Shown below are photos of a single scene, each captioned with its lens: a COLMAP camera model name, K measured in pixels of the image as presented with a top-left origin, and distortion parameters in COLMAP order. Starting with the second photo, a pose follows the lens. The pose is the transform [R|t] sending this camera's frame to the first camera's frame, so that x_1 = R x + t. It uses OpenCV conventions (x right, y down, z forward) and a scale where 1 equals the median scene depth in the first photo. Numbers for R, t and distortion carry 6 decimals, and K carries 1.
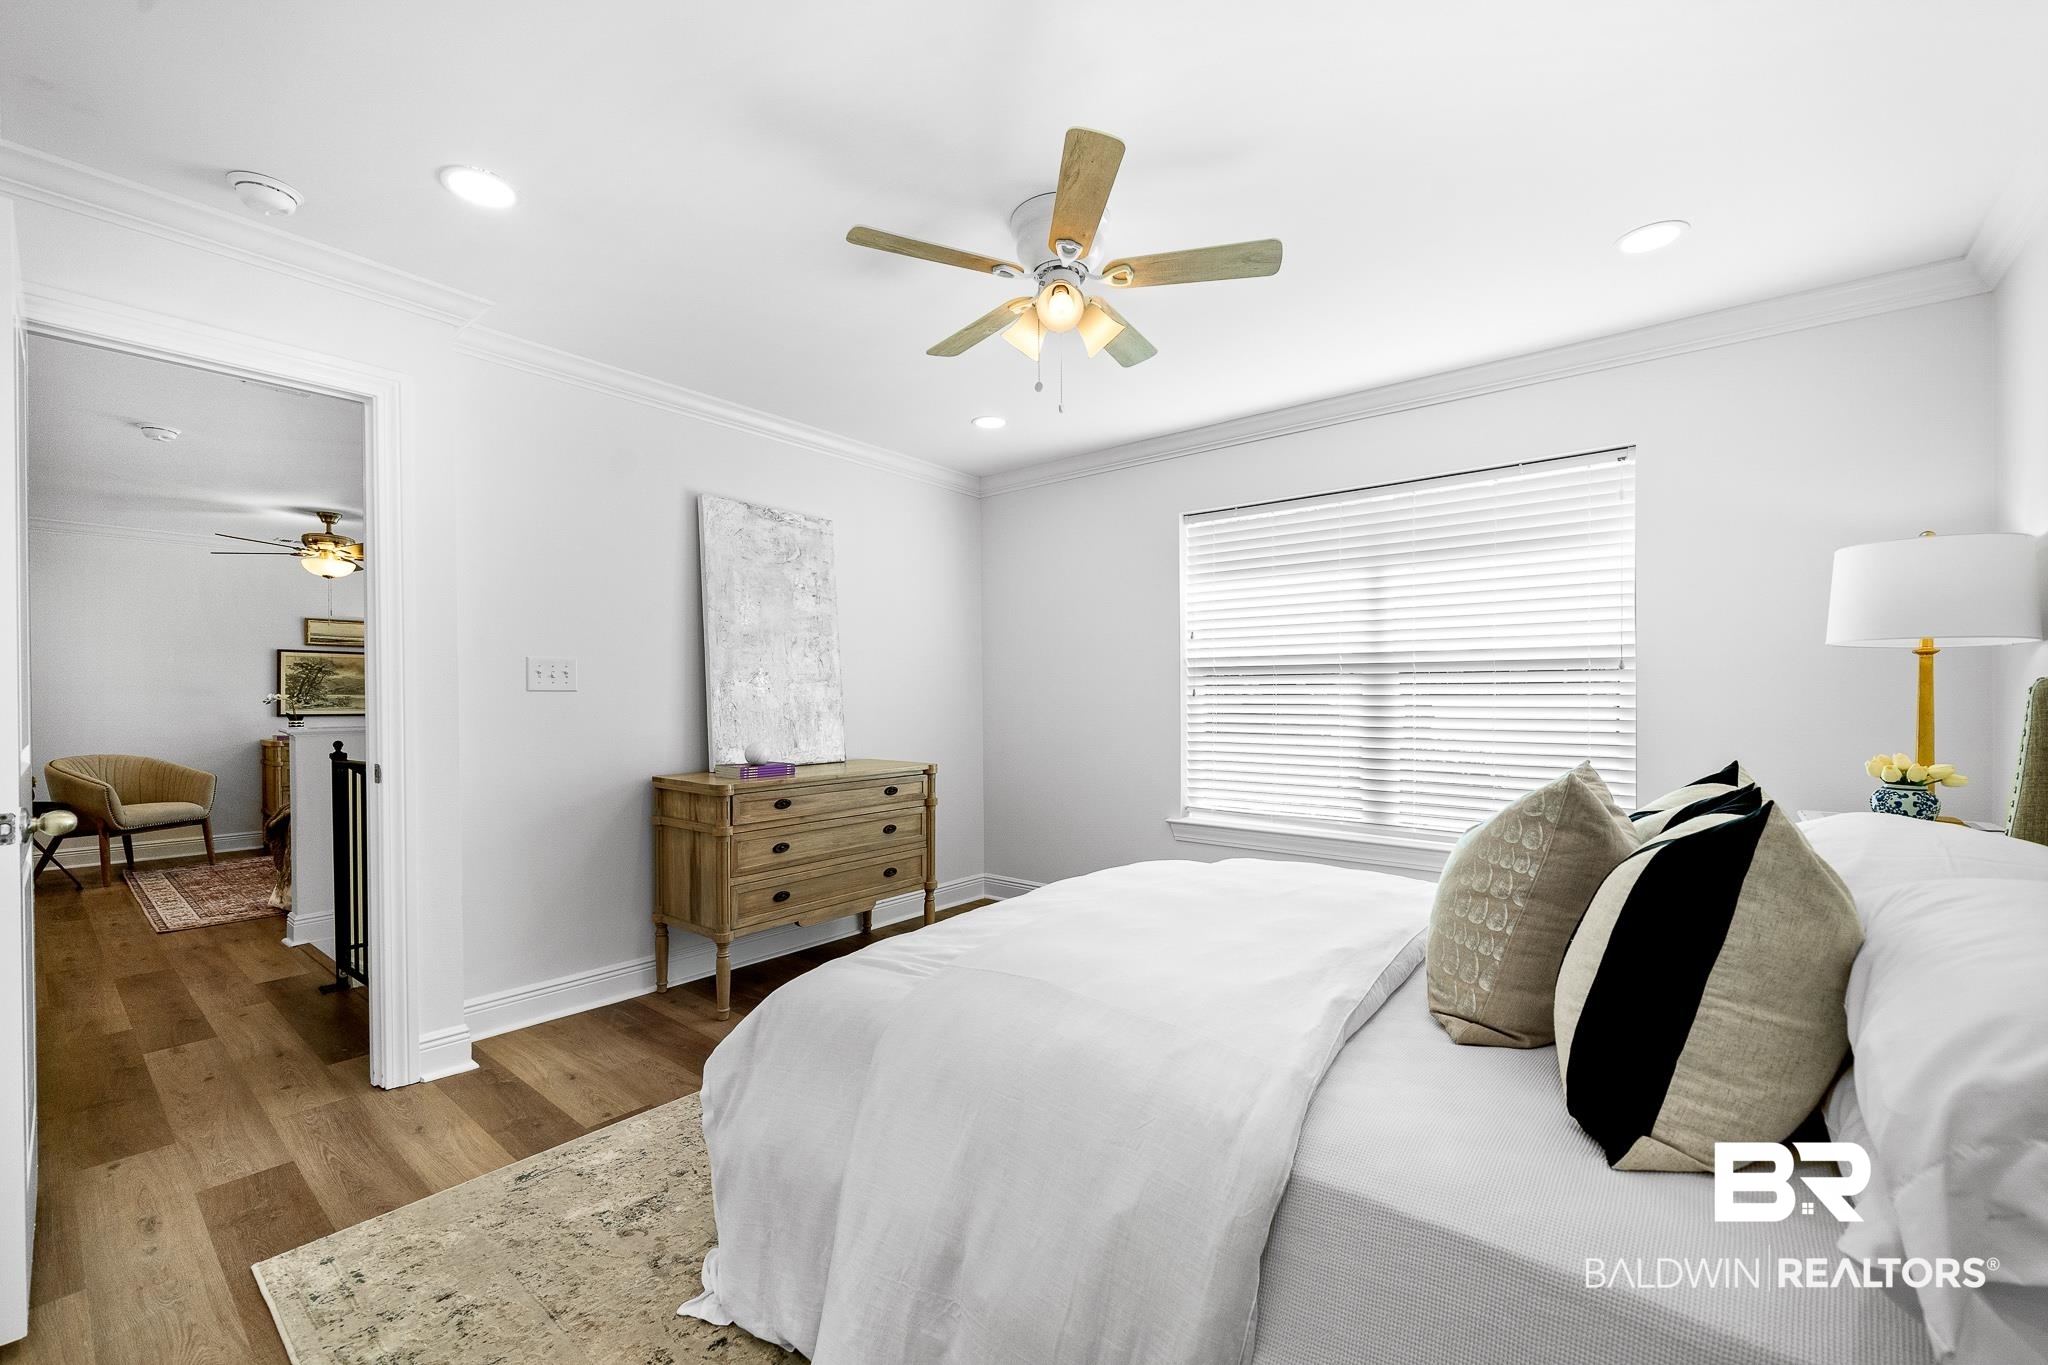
lens RADIAL K [[839.0, 0, 1045.4], [0, 839.0, 700.2], [0, 0, 1]] dist [-0.002158, -0.000660]
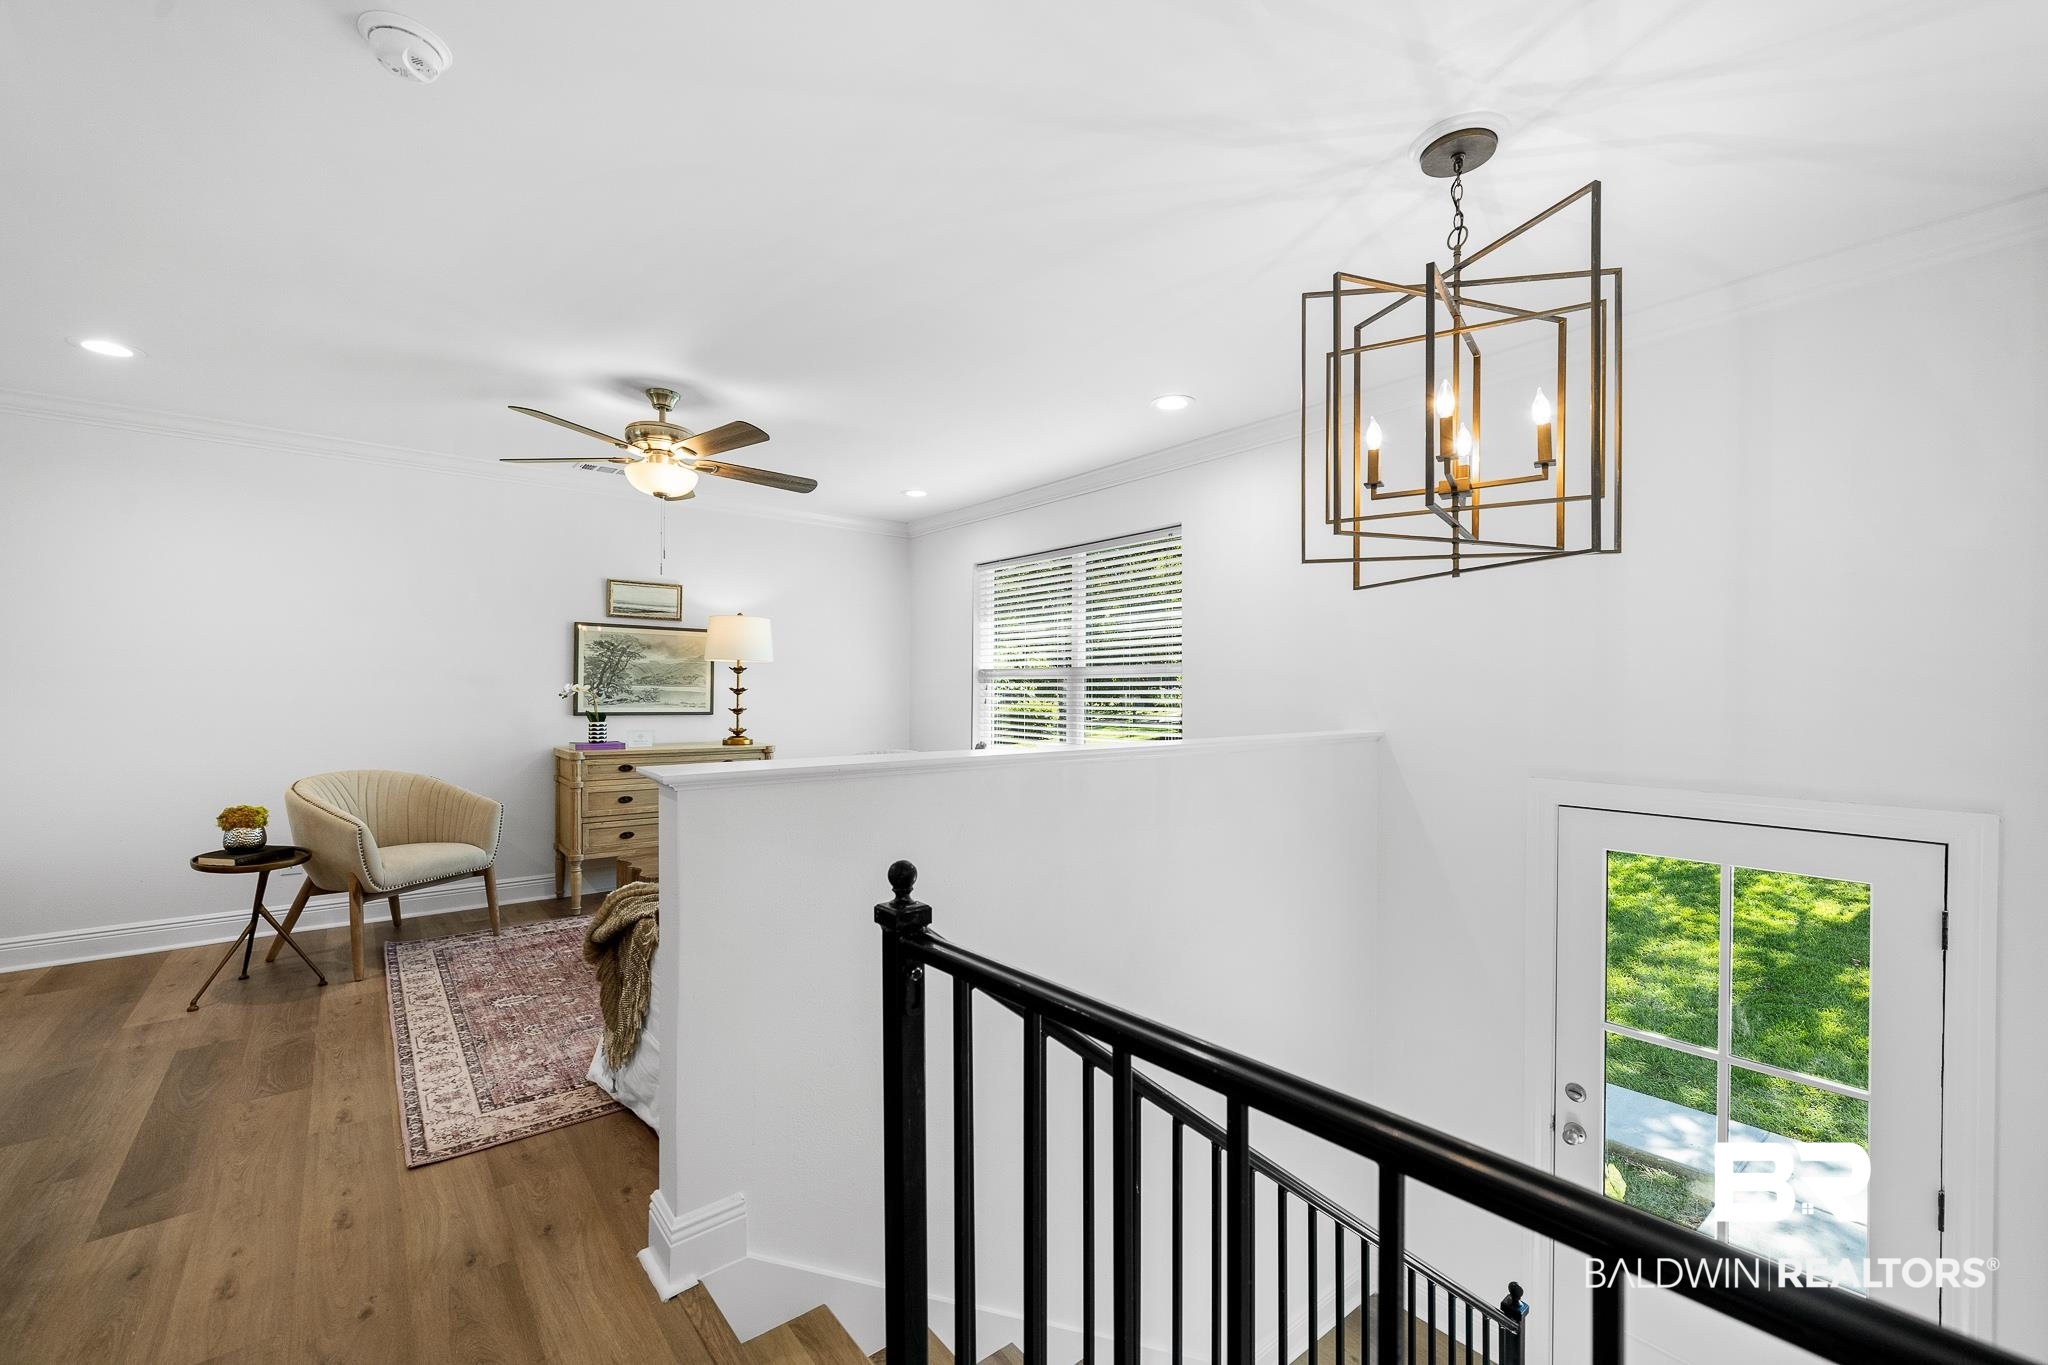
lens RADIAL K [[839.0, 0, 1034.5], [0, 839.0, 697.9], [0, 0, 1]] dist [-0.002158, -0.000660]
pose [[0.978138, 0.012197, -0.207597, -0.458860], [-0.011379, 0.999922, 0.005130, -0.004541], [0.207643, -0.002655, 0.978201, 0.454778]]
